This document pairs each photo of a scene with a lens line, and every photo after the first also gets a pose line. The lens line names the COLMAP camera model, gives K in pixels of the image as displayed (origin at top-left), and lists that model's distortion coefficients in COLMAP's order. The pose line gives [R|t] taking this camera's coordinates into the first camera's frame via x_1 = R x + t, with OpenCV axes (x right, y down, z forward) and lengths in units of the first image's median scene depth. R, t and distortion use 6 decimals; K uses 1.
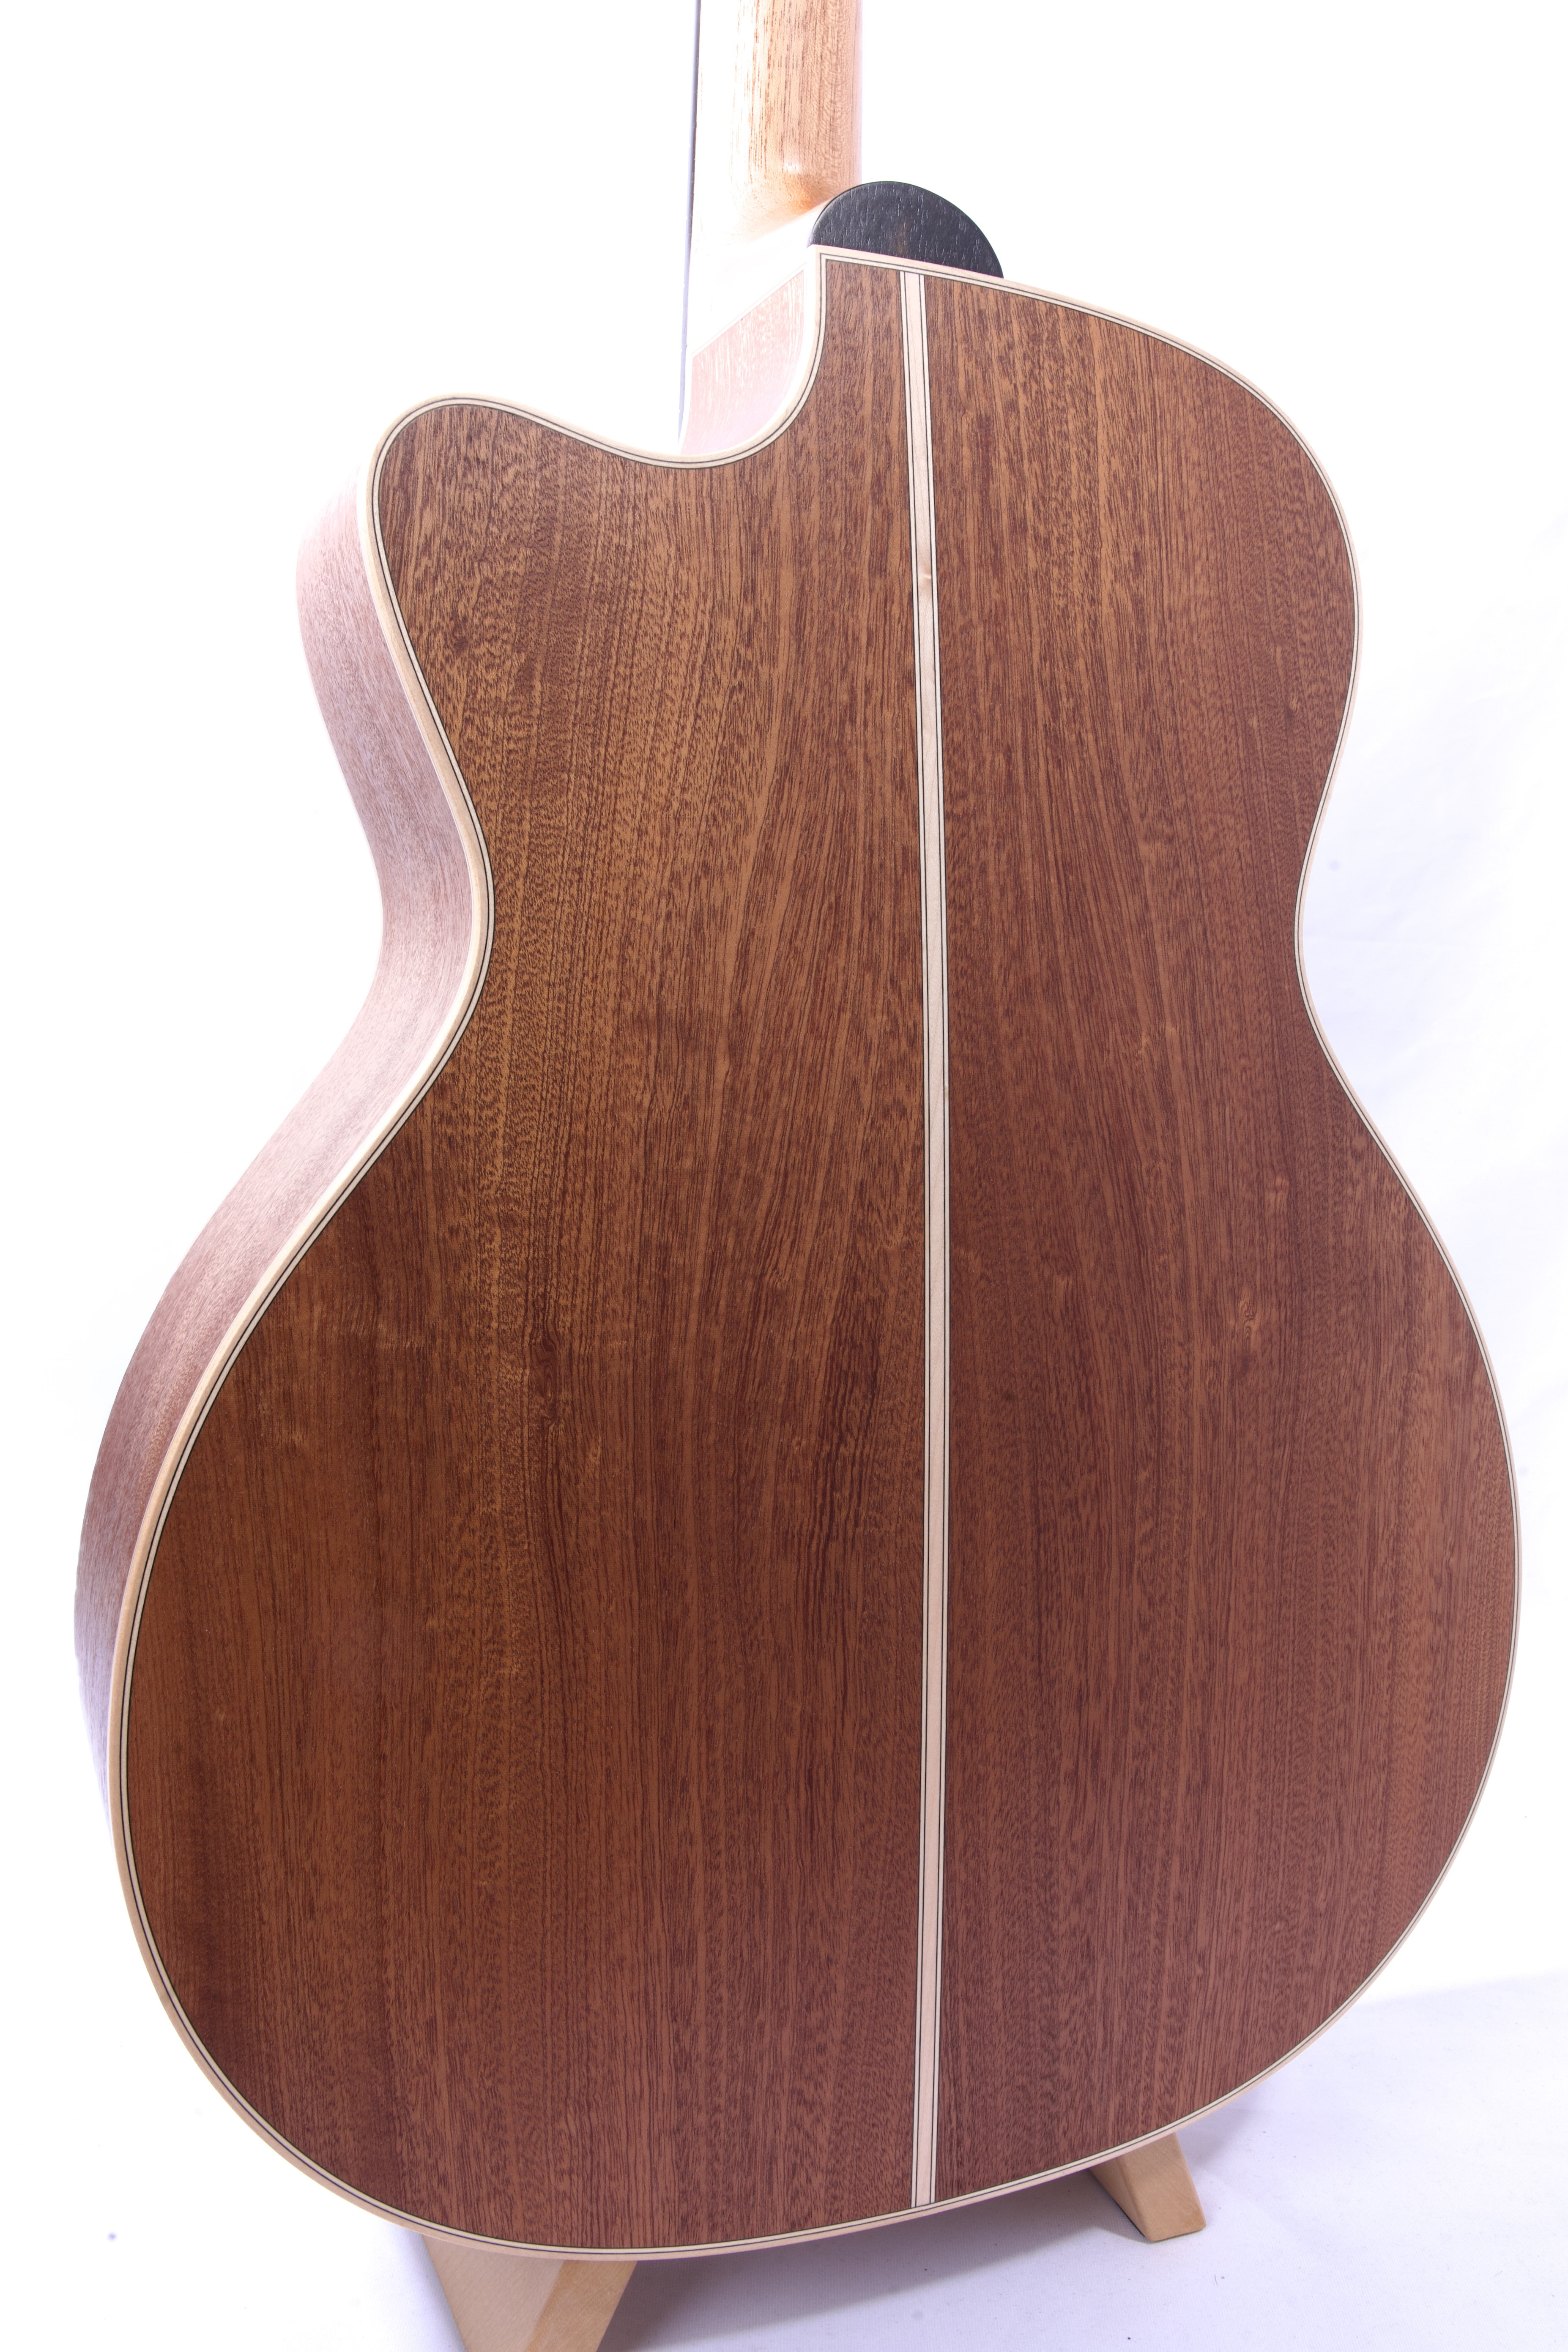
lens RADIAL K [[1869.8, 0, 783.1], [0, 1869.8, 1175.8], [0, 0, 1]] dist [-0.068597, 0.015486]
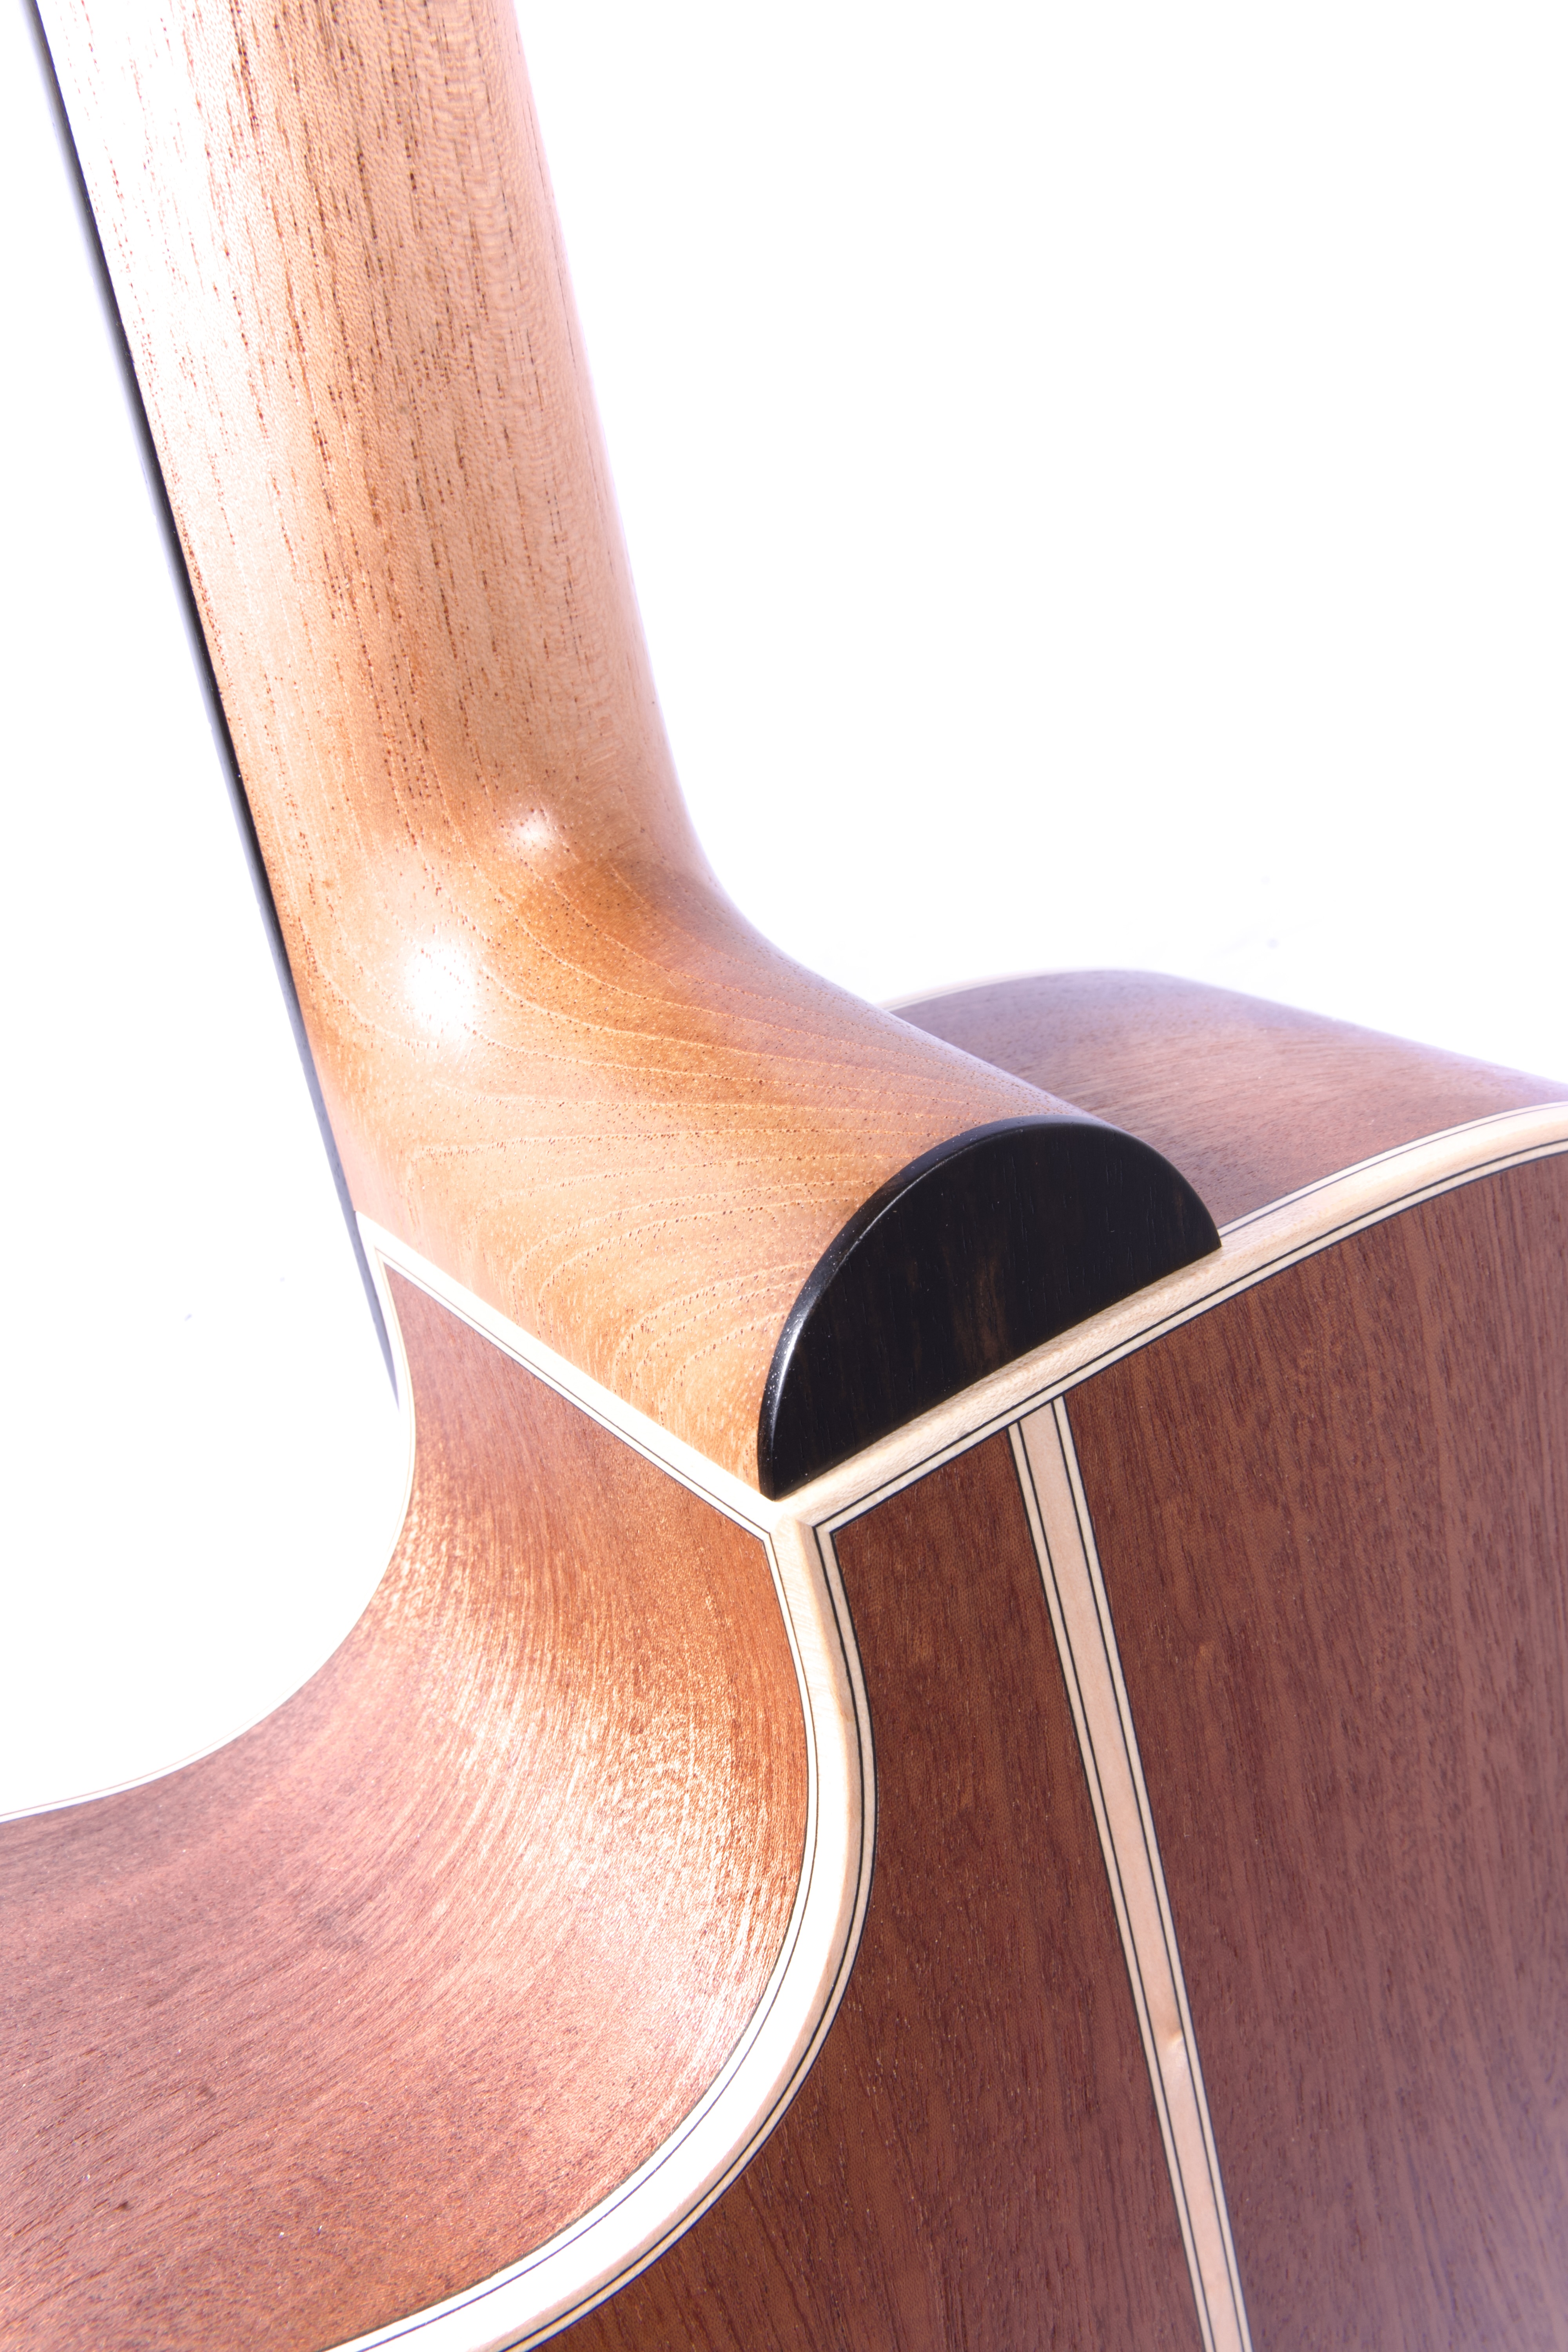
lens RADIAL K [[1869.7, 0, 785.8], [0, 1869.7, 1176.0], [0, 0, 1]] dist [-0.068597, 0.015486]
pose [[0.956686, -0.256775, 0.137183, -0.015125], [0.191286, 0.909660, 0.368685, -0.665237], [-0.219459, -0.326474, 0.919376, 0.679097]]
